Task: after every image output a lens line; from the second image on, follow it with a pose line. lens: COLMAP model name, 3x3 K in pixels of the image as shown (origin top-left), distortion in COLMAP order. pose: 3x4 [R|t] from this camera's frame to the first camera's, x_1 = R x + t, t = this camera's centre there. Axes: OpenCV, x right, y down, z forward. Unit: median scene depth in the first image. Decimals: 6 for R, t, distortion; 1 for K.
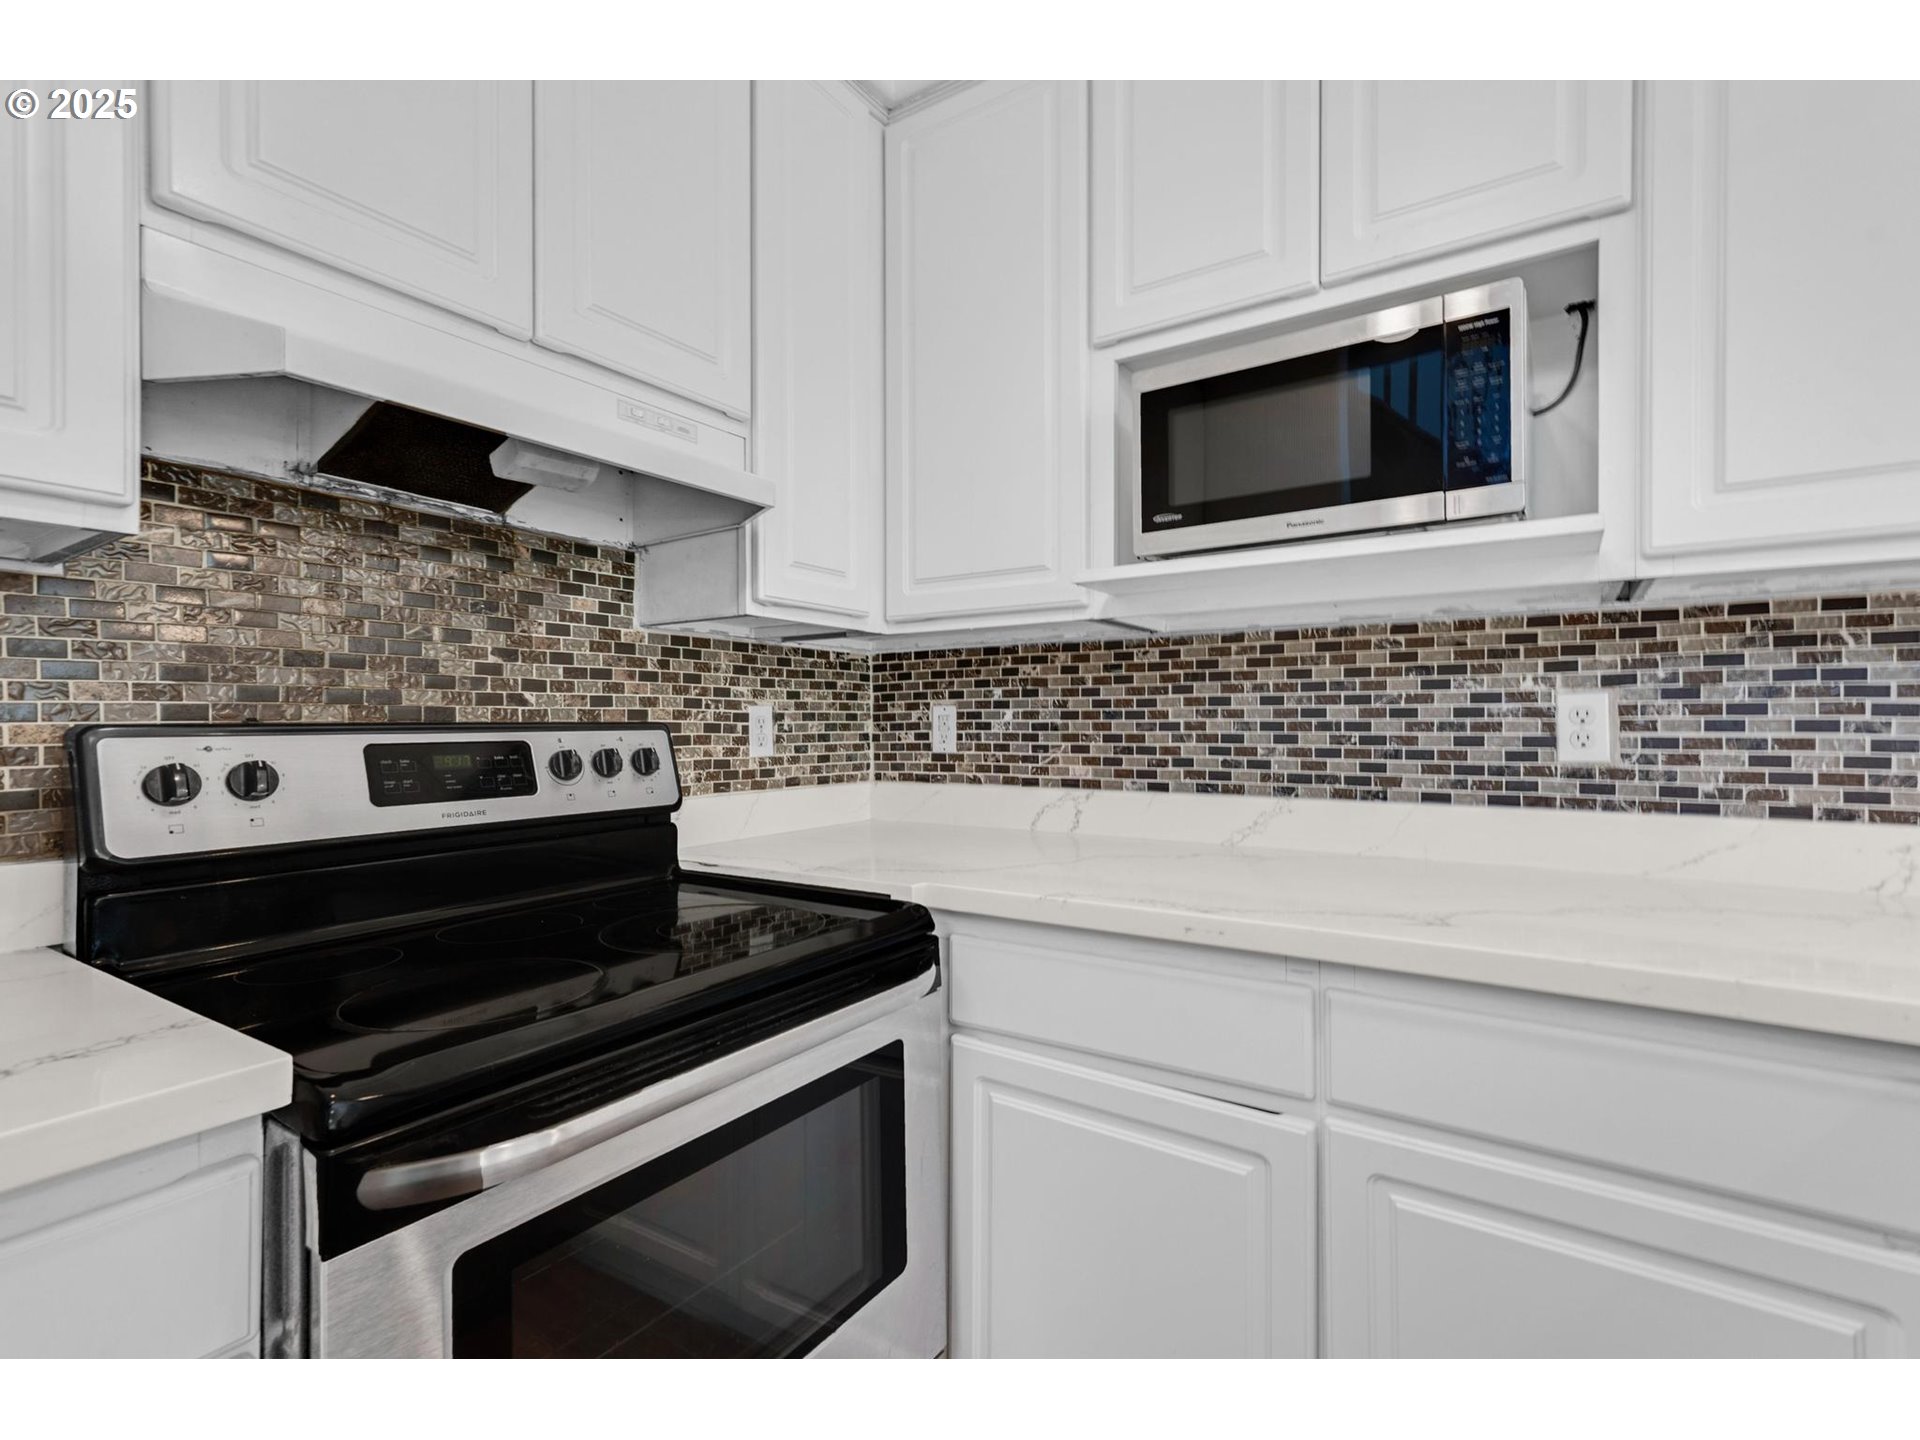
lens RADIAL K [[878.4, 0, 930.6], [0, 878.4, 719.6], [0, 0, 1]] dist [-0.000686, 0.000394]
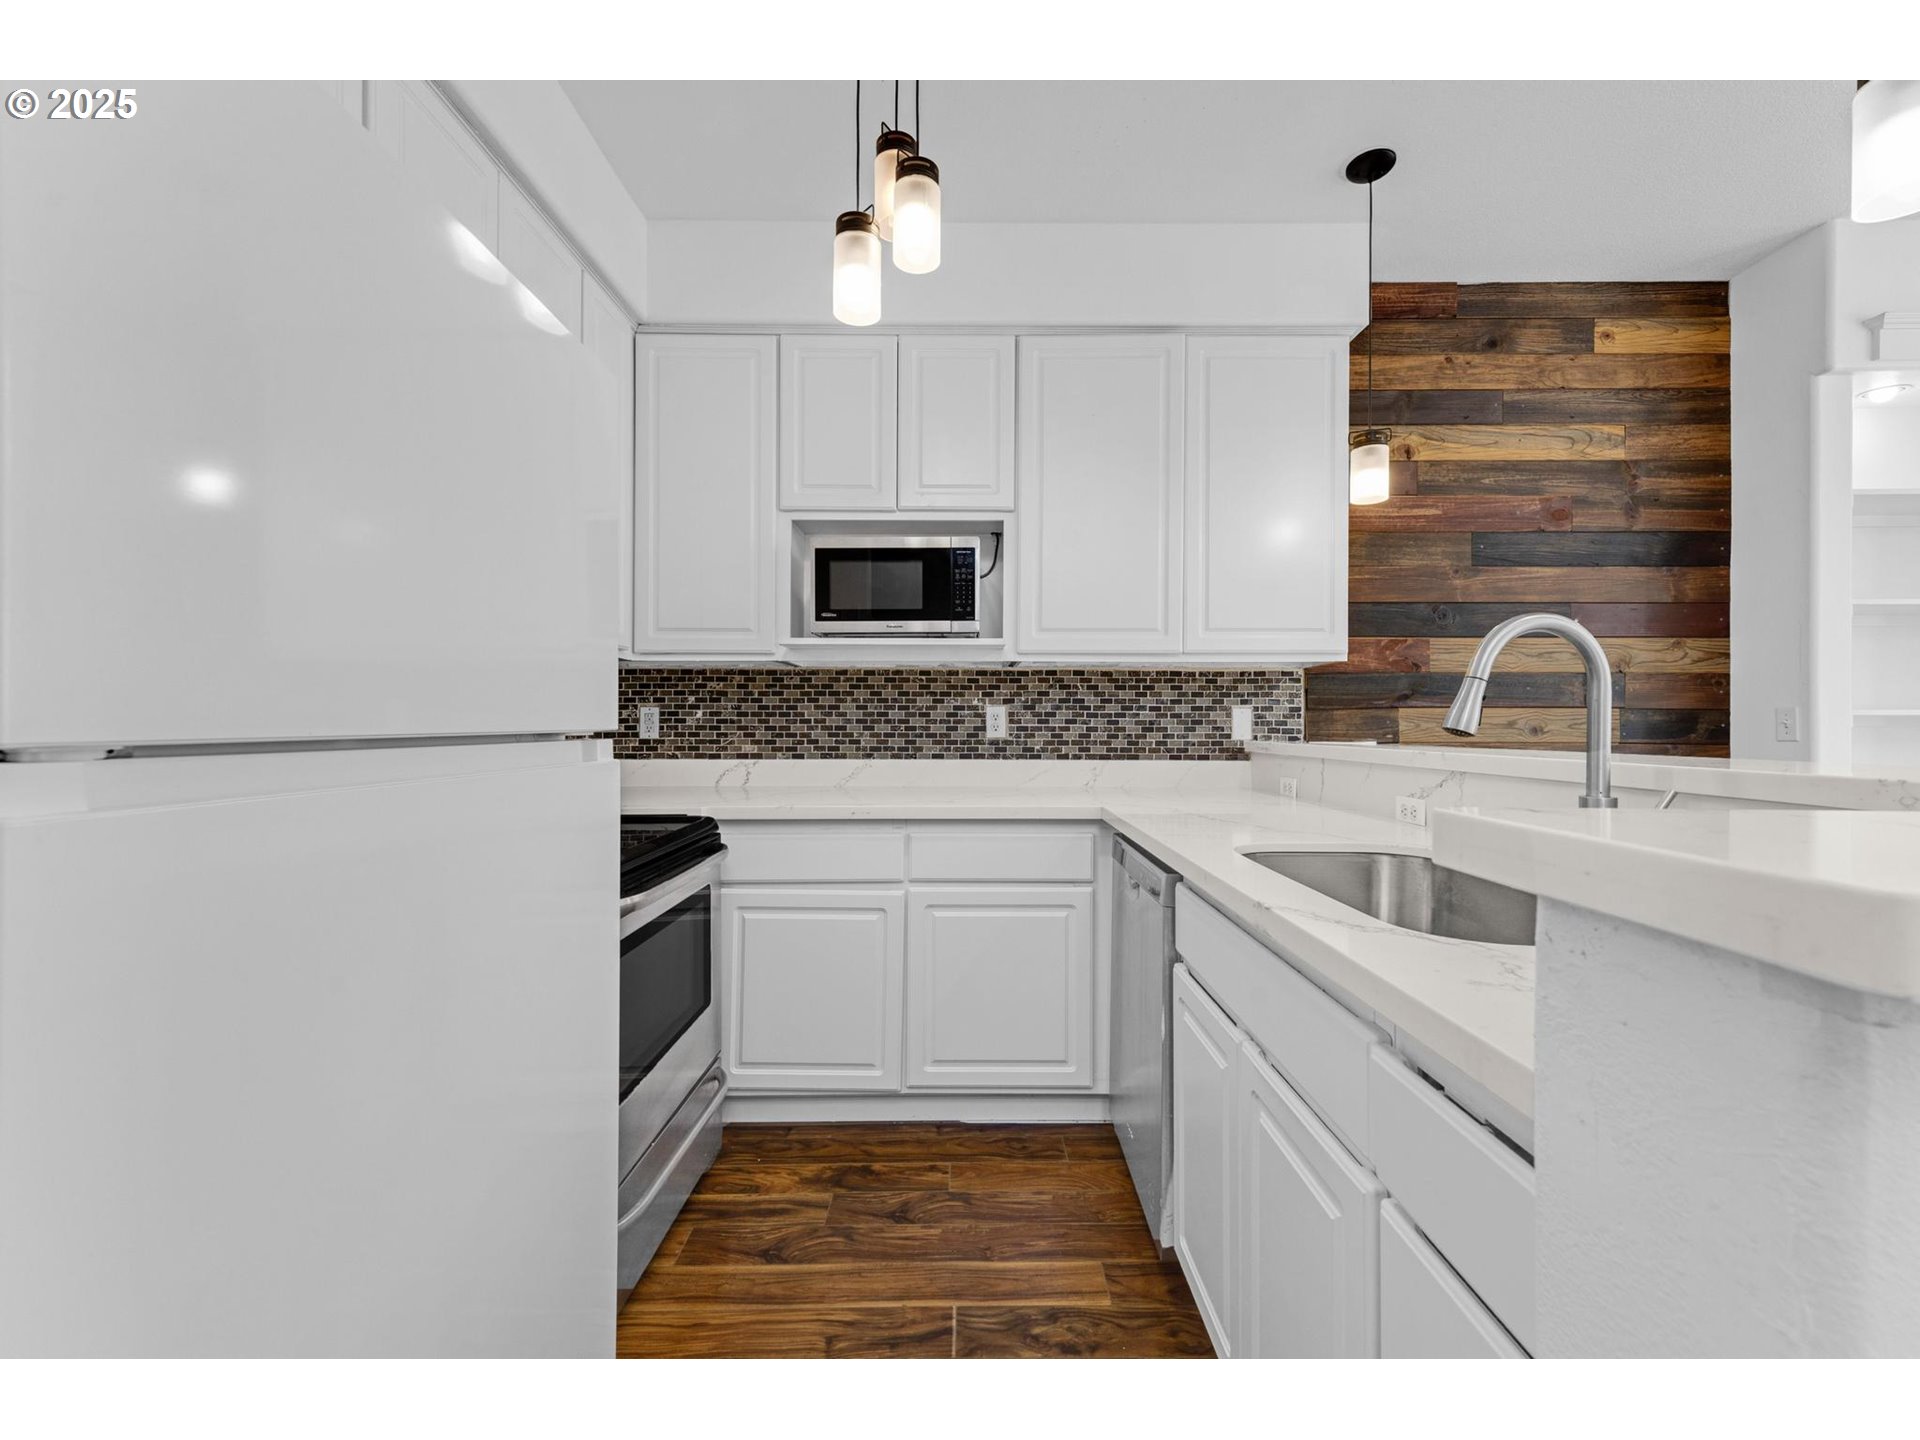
lens RADIAL K [[774.0, 0, 960.0], [0, 774.0, 720.0], [0, 0, 1]] dist [0.020253, -0.000007]
pose [[0.822159, 0.004263, 0.569242, -0.372995], [-0.006397, 0.999978, 0.001750, 0.000697], [-0.569222, -0.005080, 0.822168, -0.467230]]
